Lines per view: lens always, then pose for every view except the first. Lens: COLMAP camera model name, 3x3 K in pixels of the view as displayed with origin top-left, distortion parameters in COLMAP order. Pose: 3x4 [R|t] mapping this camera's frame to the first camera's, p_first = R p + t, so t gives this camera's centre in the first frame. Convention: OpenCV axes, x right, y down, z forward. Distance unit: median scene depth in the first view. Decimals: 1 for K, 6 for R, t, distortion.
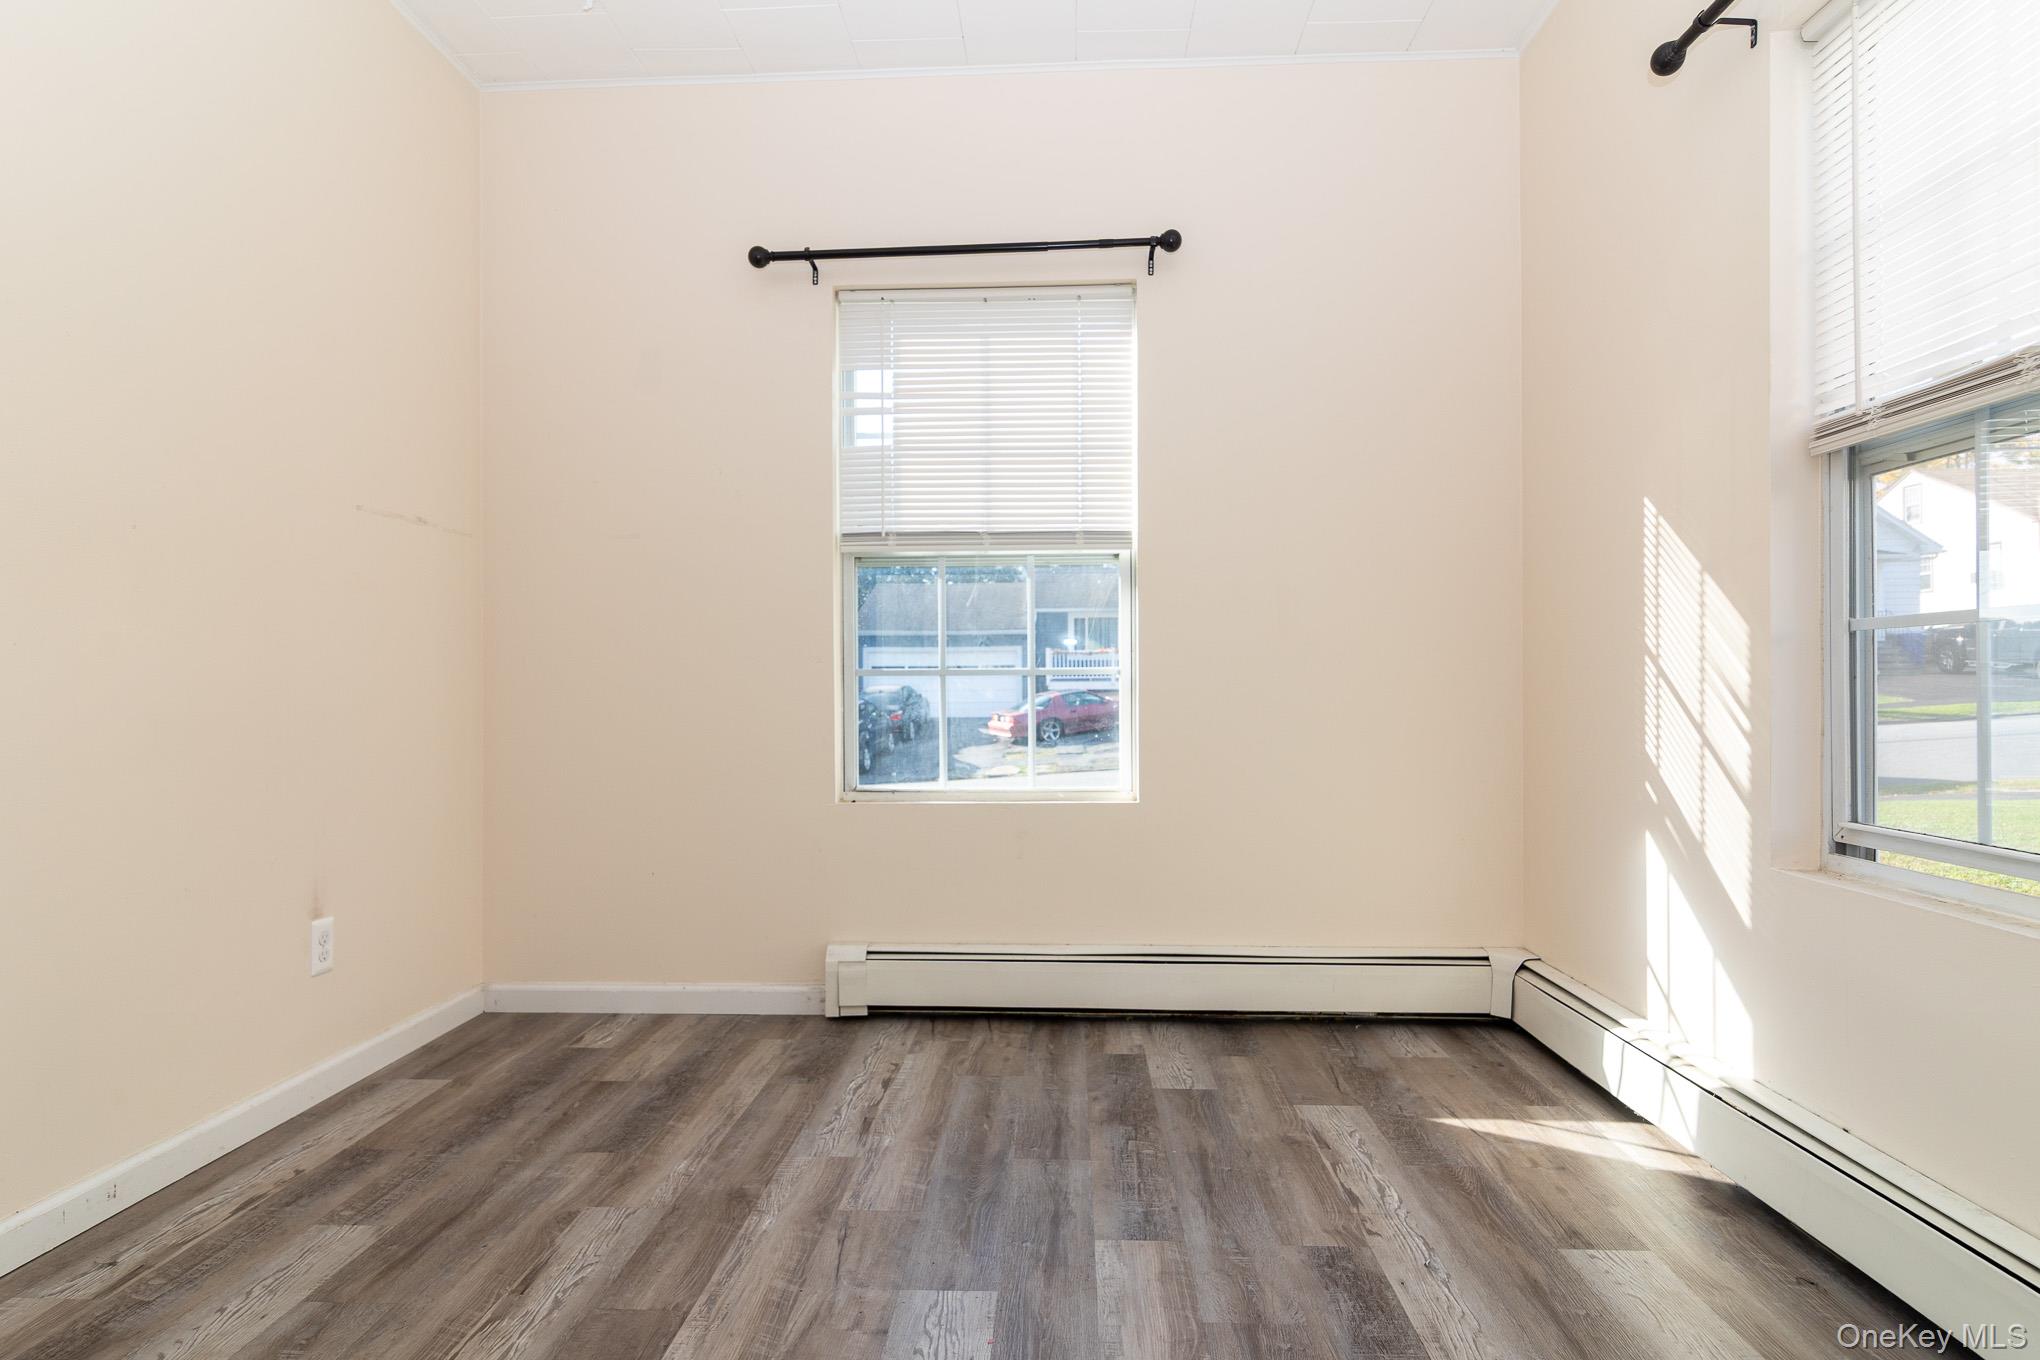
lens RADIAL K [[1053.0, 0, 1056.8], [0, 1053.0, 683.8], [0, 0, 1]] dist [0.000902, -0.000904]
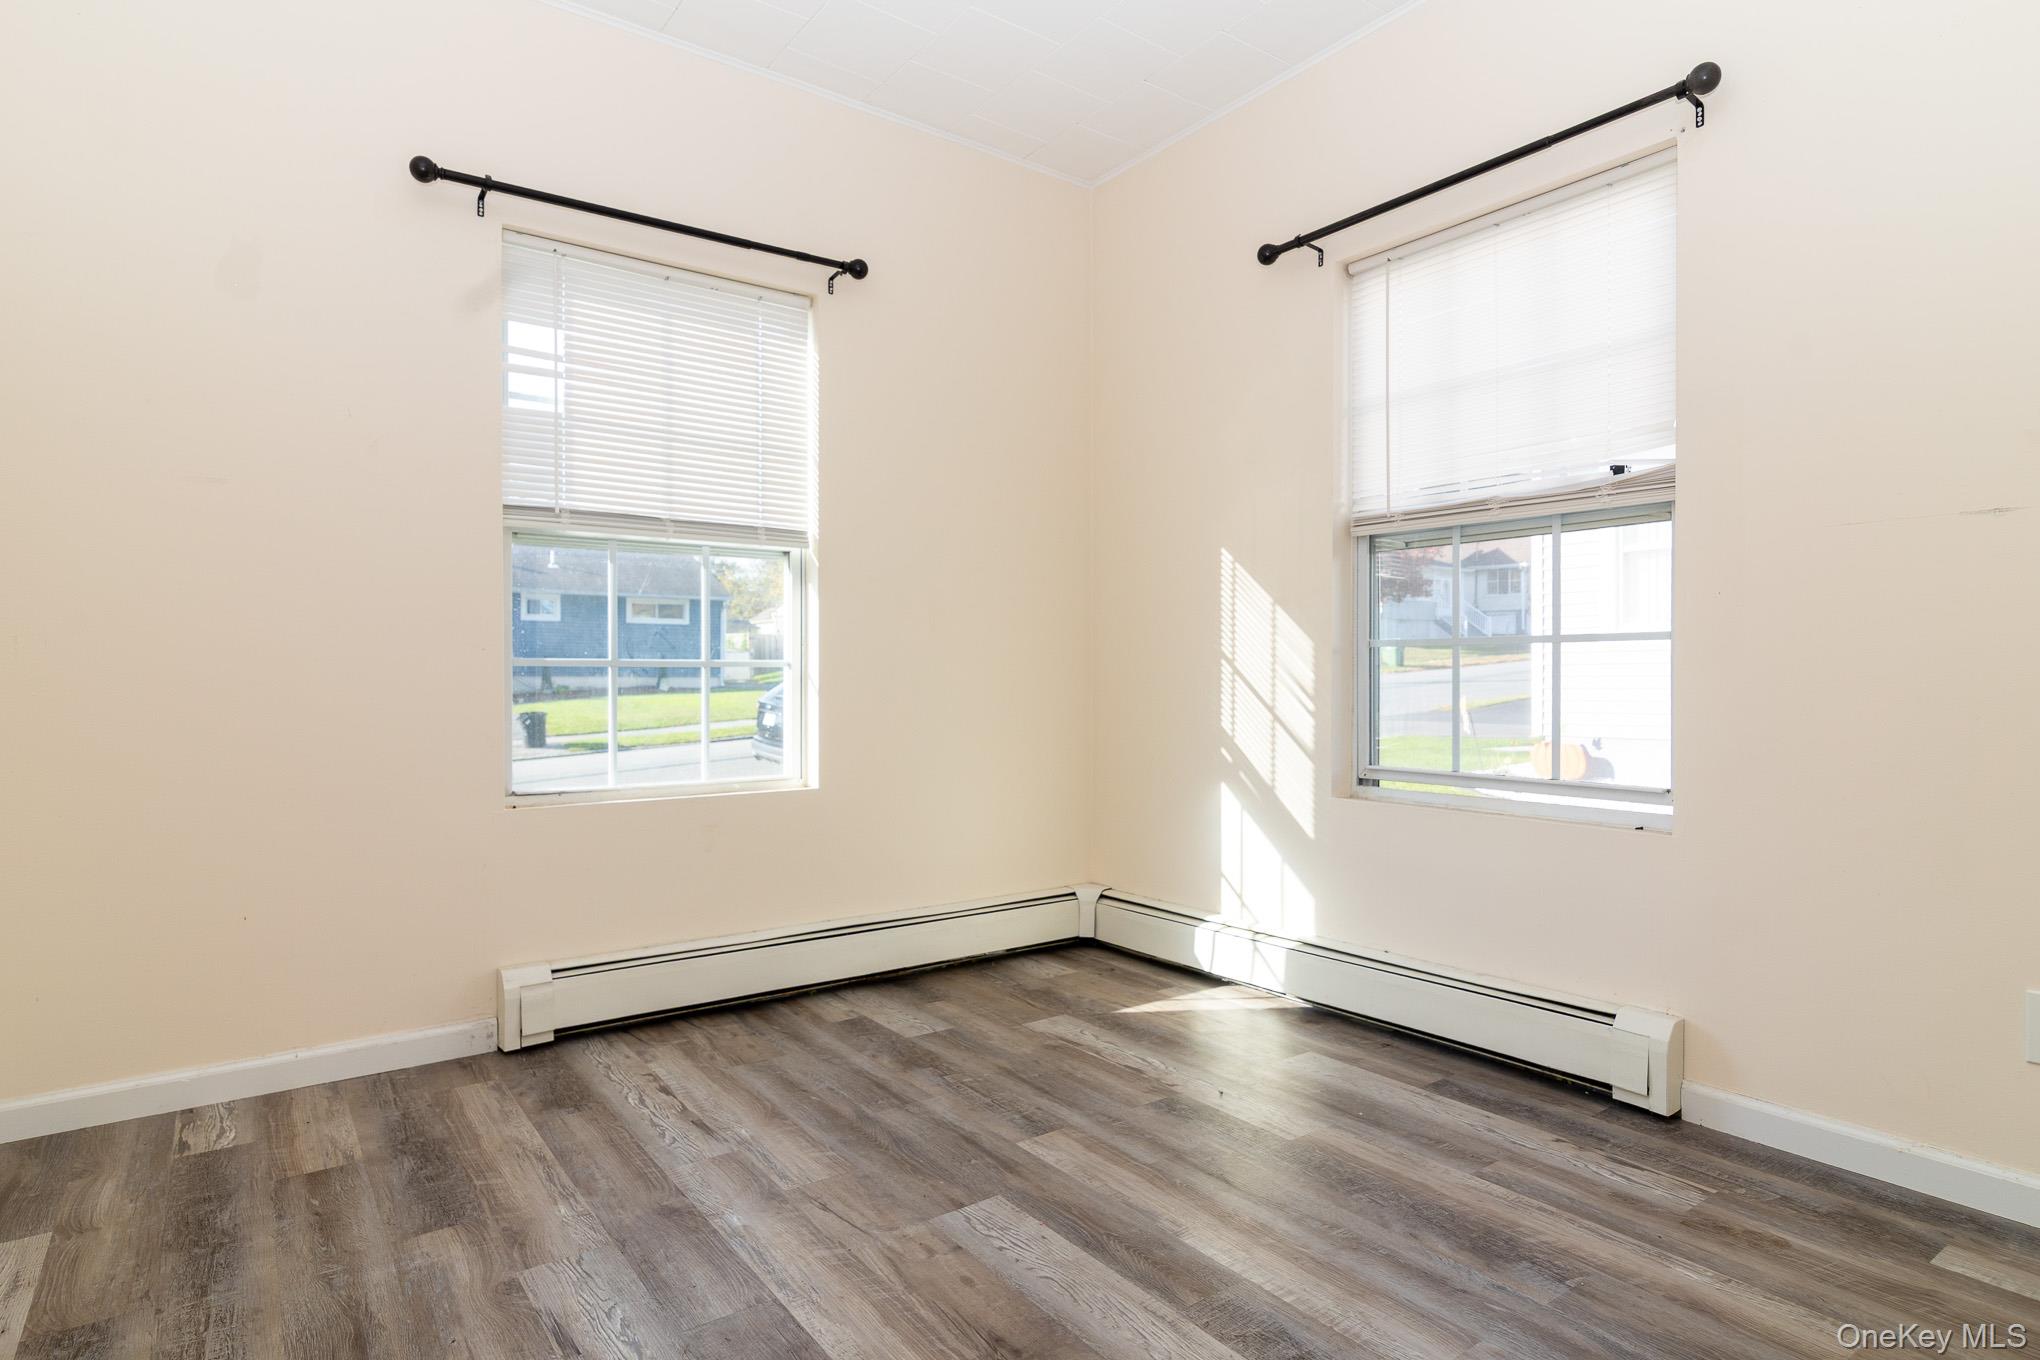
lens RADIAL K [[1046.3, 0, 1053.1], [0, 1046.3, 679.7], [0, 0, 1]] dist [-0.000807, -0.000600]
pose [[0.782925, 0.003234, 0.622107, -0.511013], [-0.006289, 0.999977, 0.002716, -0.001676], [-0.622084, -0.006039, 0.782927, 0.035044]]
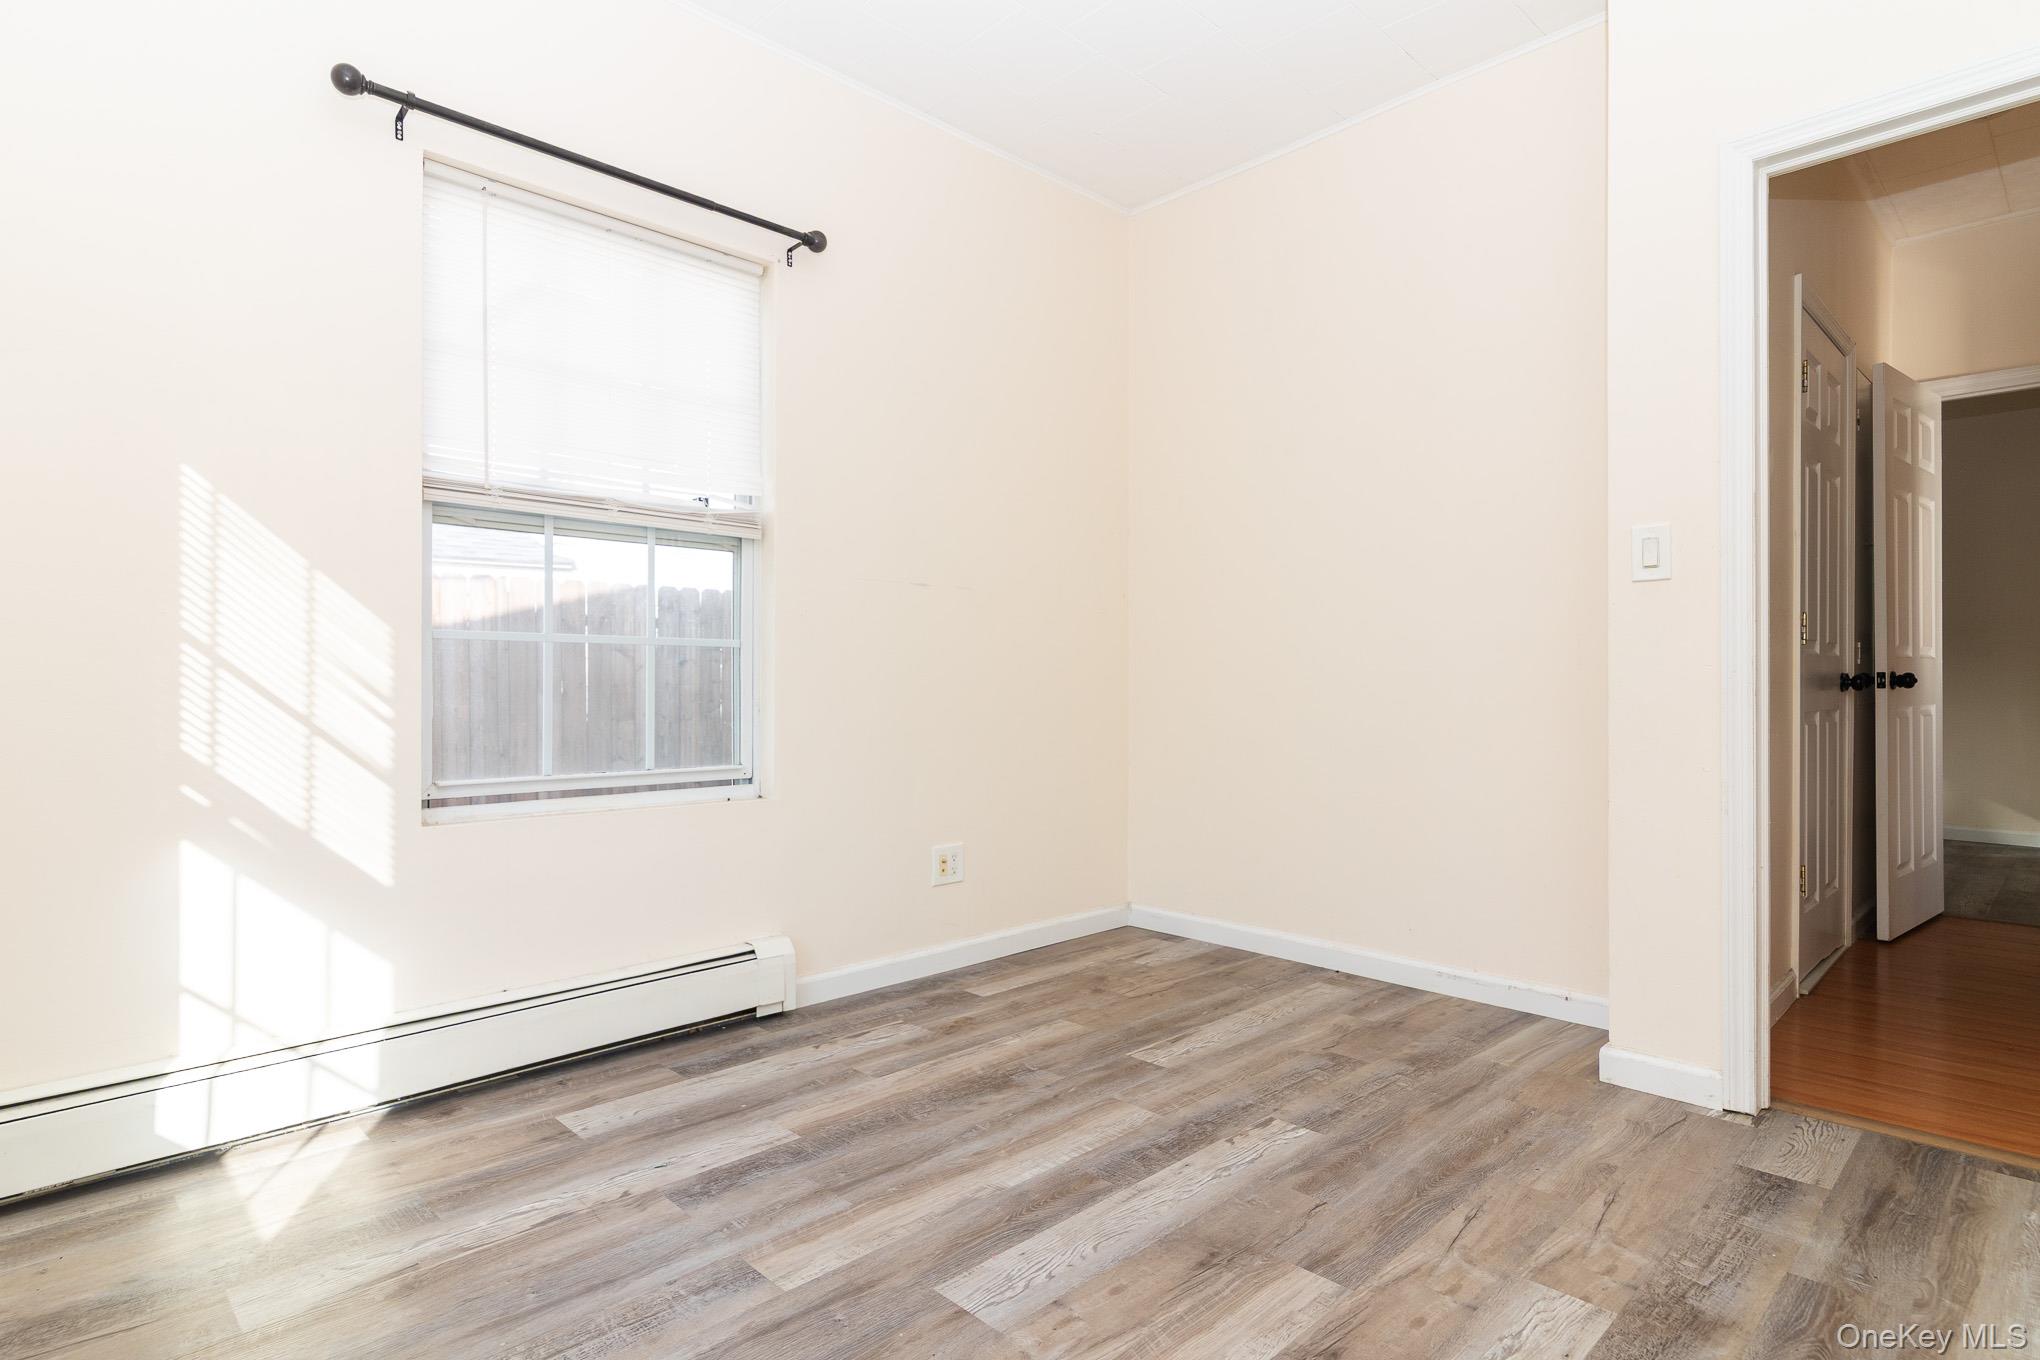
lens RADIAL K [[1041.1, 0, 1005.5], [0, 1041.1, 683.2], [0, 0, 1]] dist [-0.001583, -0.000688]
pose [[-0.691234, 0.001829, 0.722629, -0.561289], [-0.004022, 0.999972, -0.006379, 0.009793], [-0.722620, -0.007316, -0.691207, 1.129147]]
